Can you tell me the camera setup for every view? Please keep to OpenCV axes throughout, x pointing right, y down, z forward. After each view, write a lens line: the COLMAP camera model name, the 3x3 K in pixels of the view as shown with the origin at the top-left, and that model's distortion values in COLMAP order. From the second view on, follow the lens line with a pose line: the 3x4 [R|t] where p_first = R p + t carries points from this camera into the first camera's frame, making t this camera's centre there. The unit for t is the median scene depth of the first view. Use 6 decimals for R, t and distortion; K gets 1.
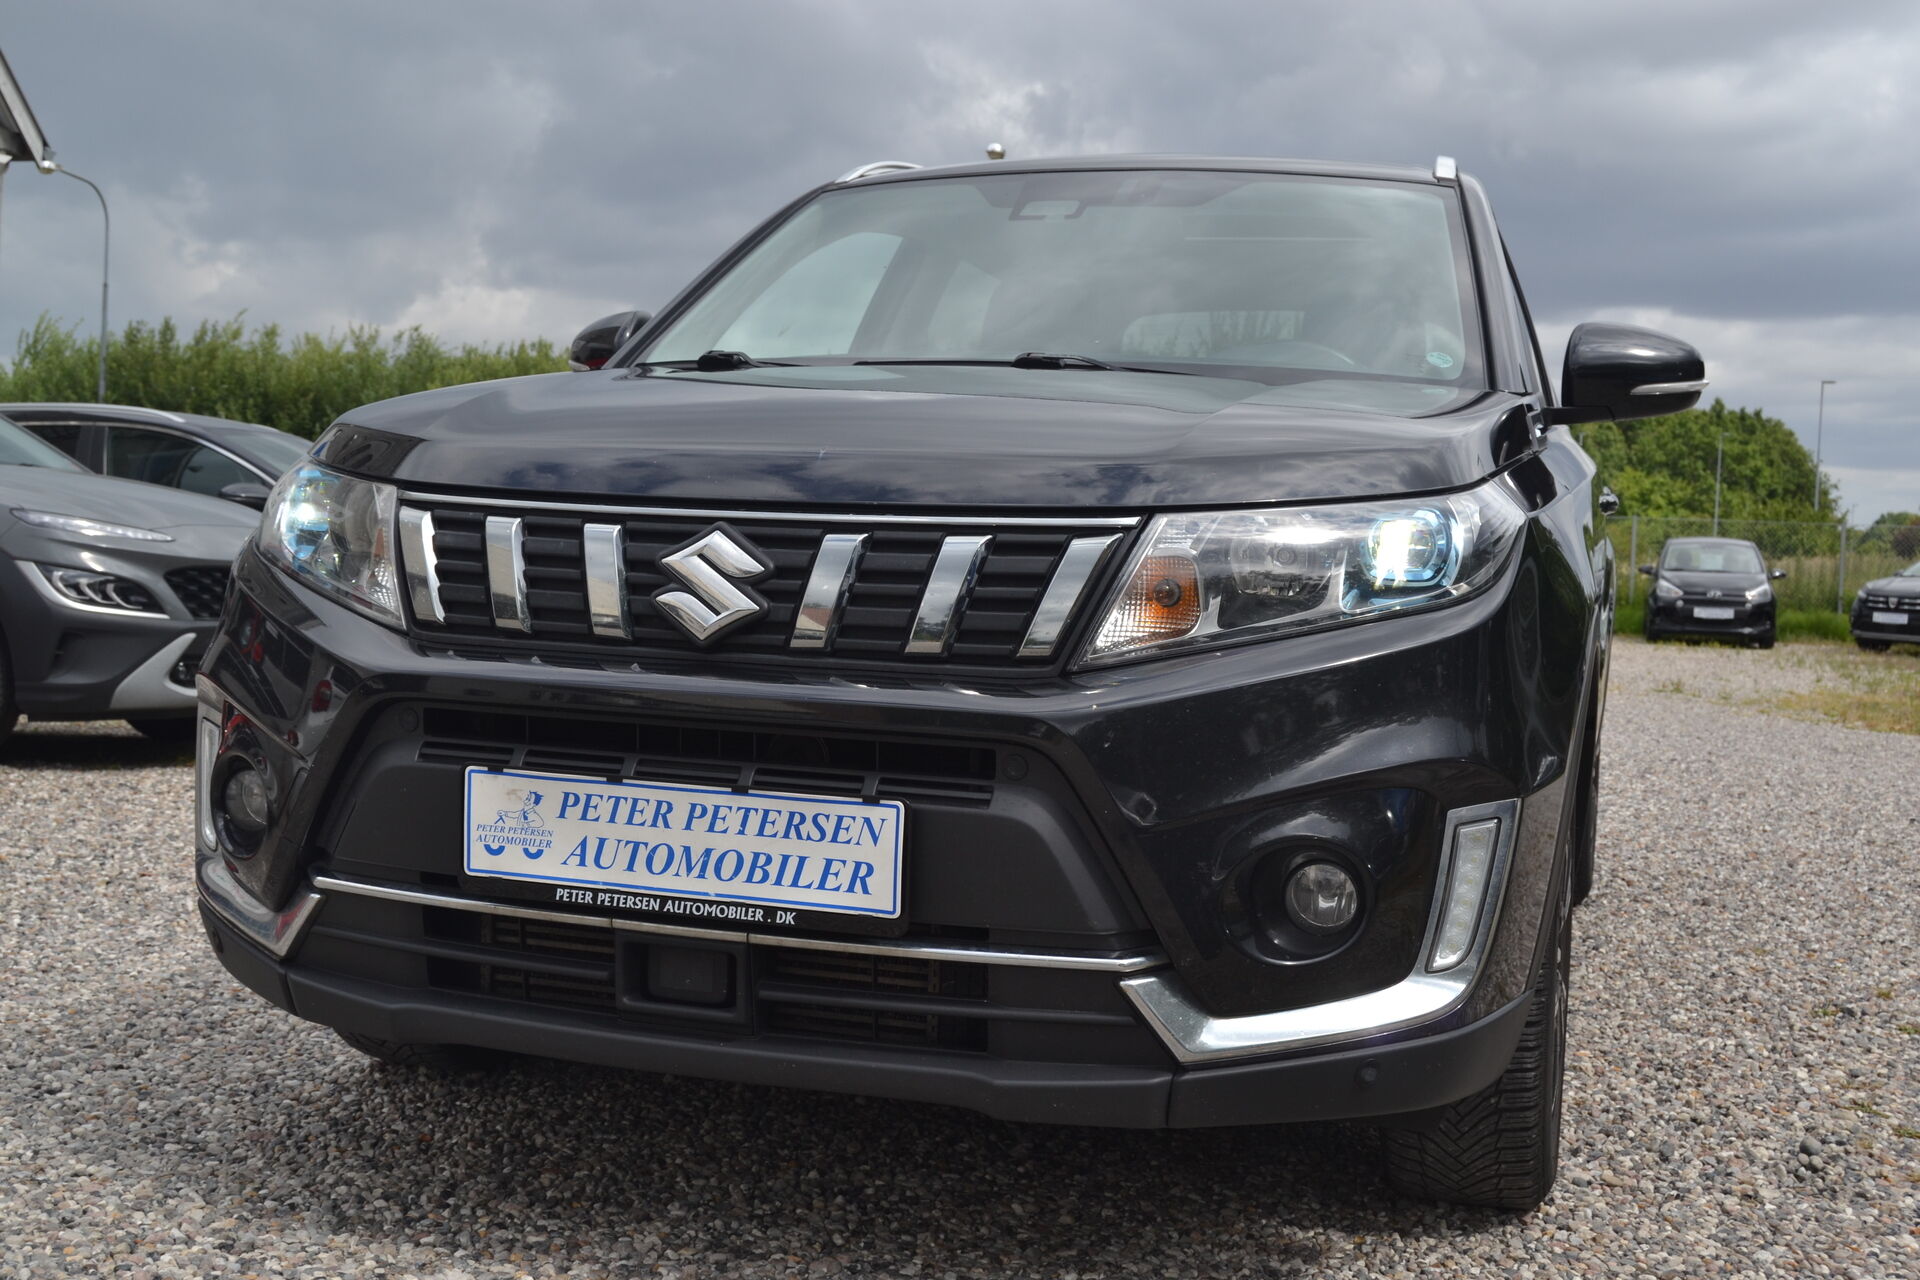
lens RADIAL K [[2183.2, 0, 960.0], [0, 2183.2, 640.0], [0, 0, 1]] dist [-0.045294, -0.001496]
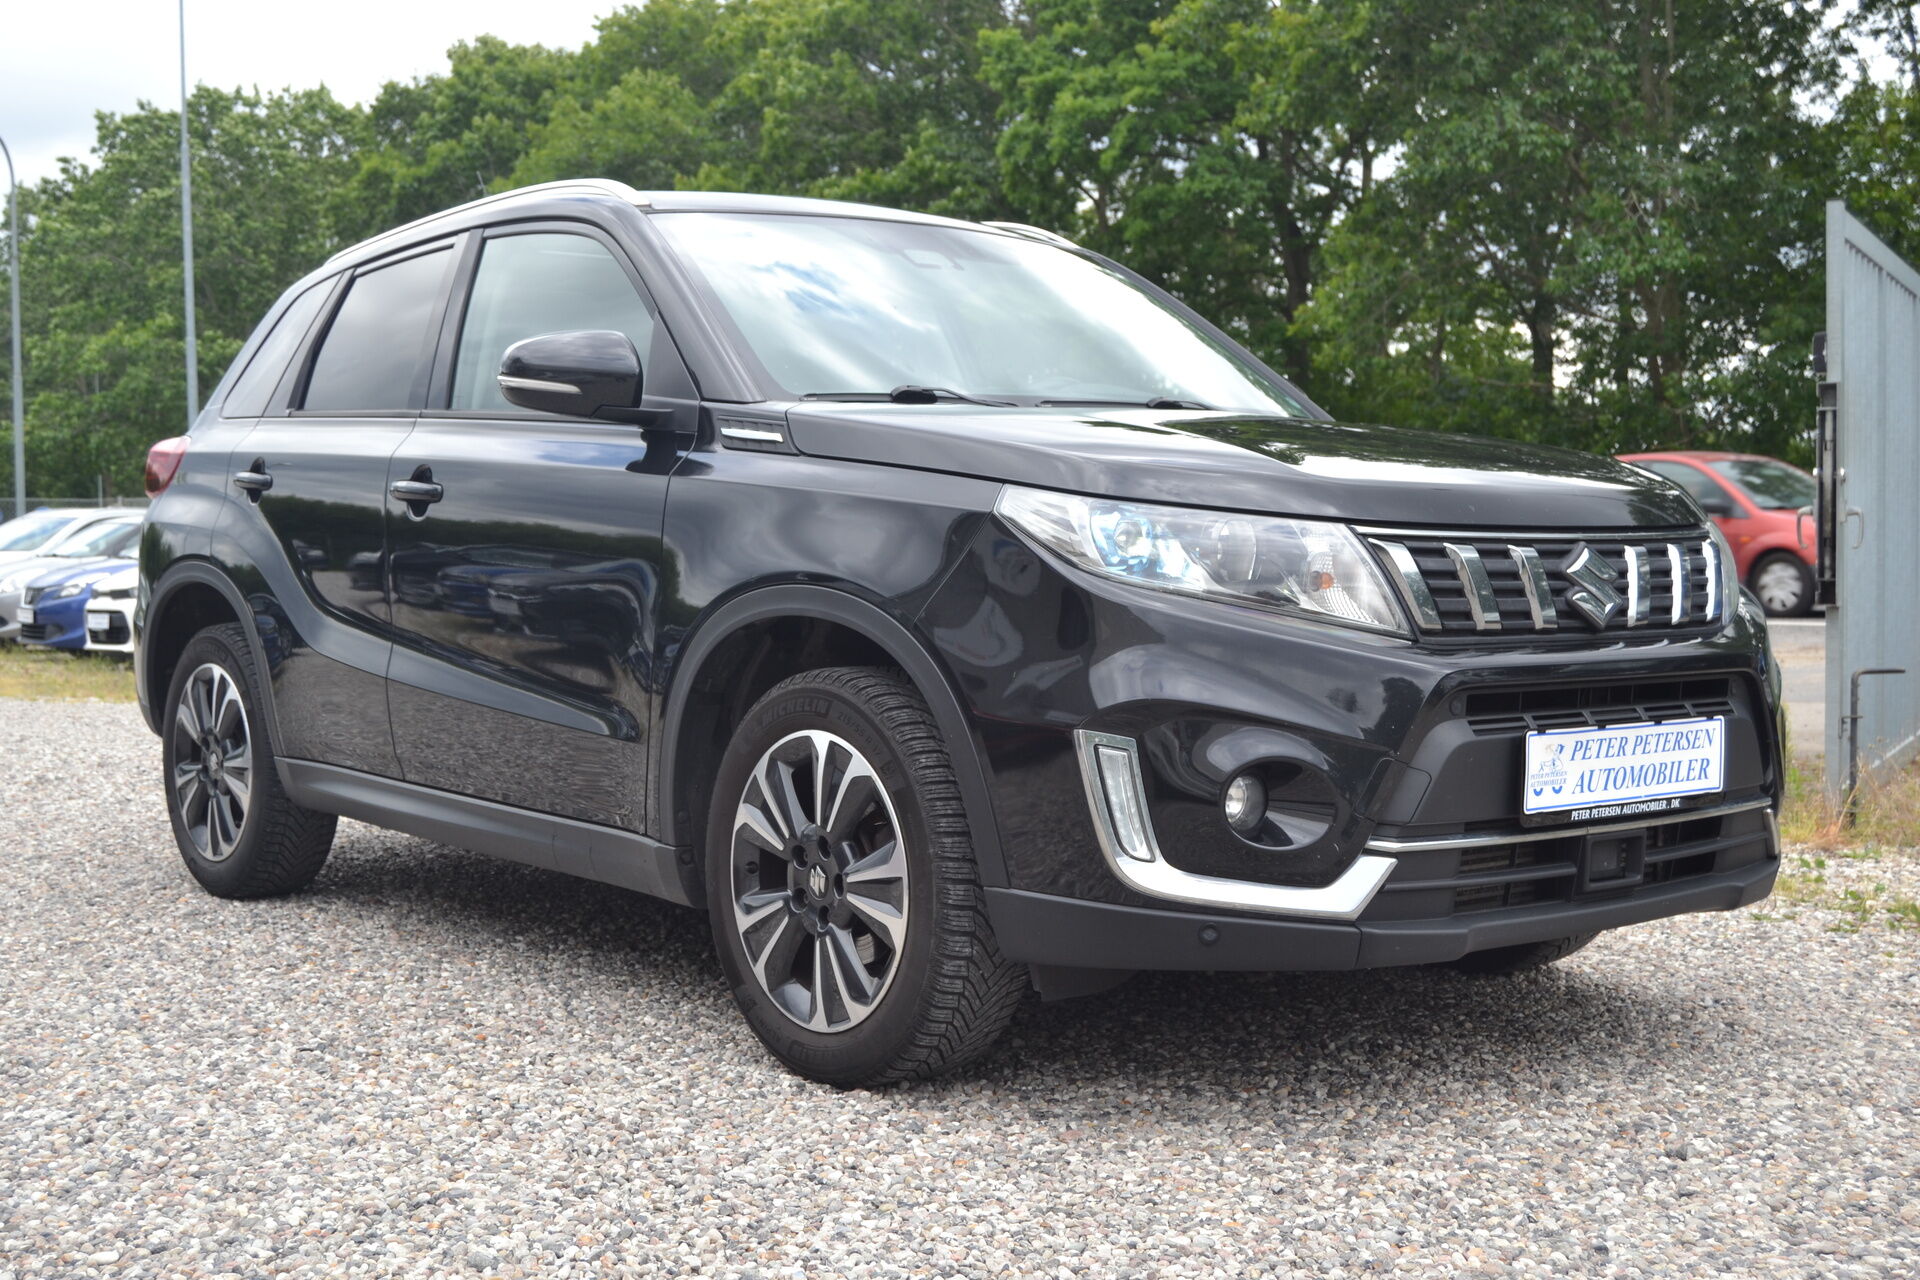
lens RADIAL K [[2331.5, 0, 960.0], [0, 2331.5, 640.0], [0, 0, 1]] dist [-0.052348, 0.001228]
pose [[0.548208, -0.074875, 0.832983, -1.638158], [0.066643, 0.996728, 0.045735, -0.088892], [-0.833682, 0.030440, 0.551405, 0.514895]]
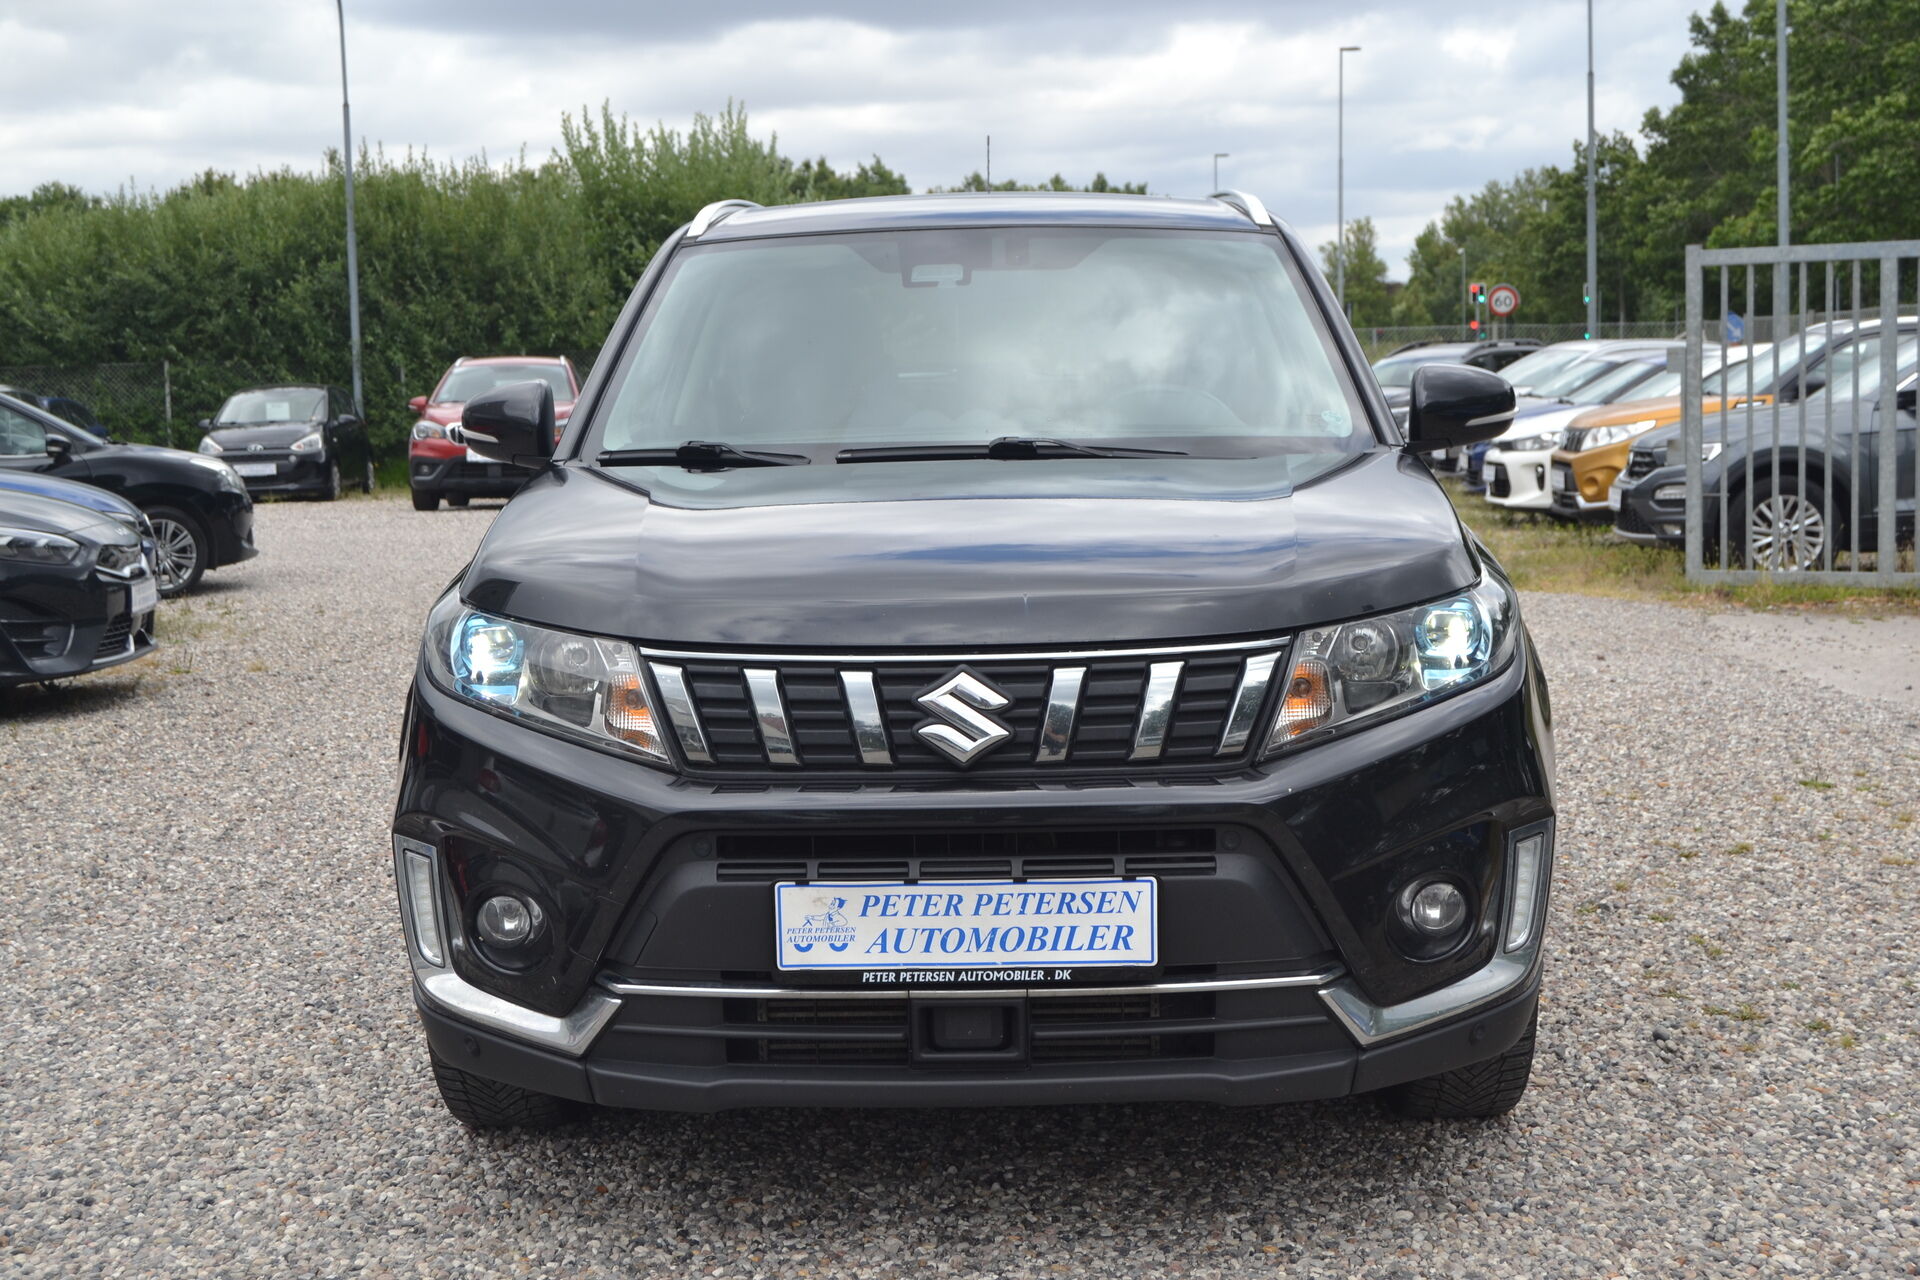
lens RADIAL K [[2593.7, 0, 960.0], [0, 2593.7, 640.0], [0, 0, 1]] dist [-0.027867, -0.021374]
pose [[0.956973, -0.090858, 0.275584, -0.528138], [0.072836, 0.994523, 0.074963, -0.182853], [-0.280886, -0.051665, 0.958350, -0.423302]]
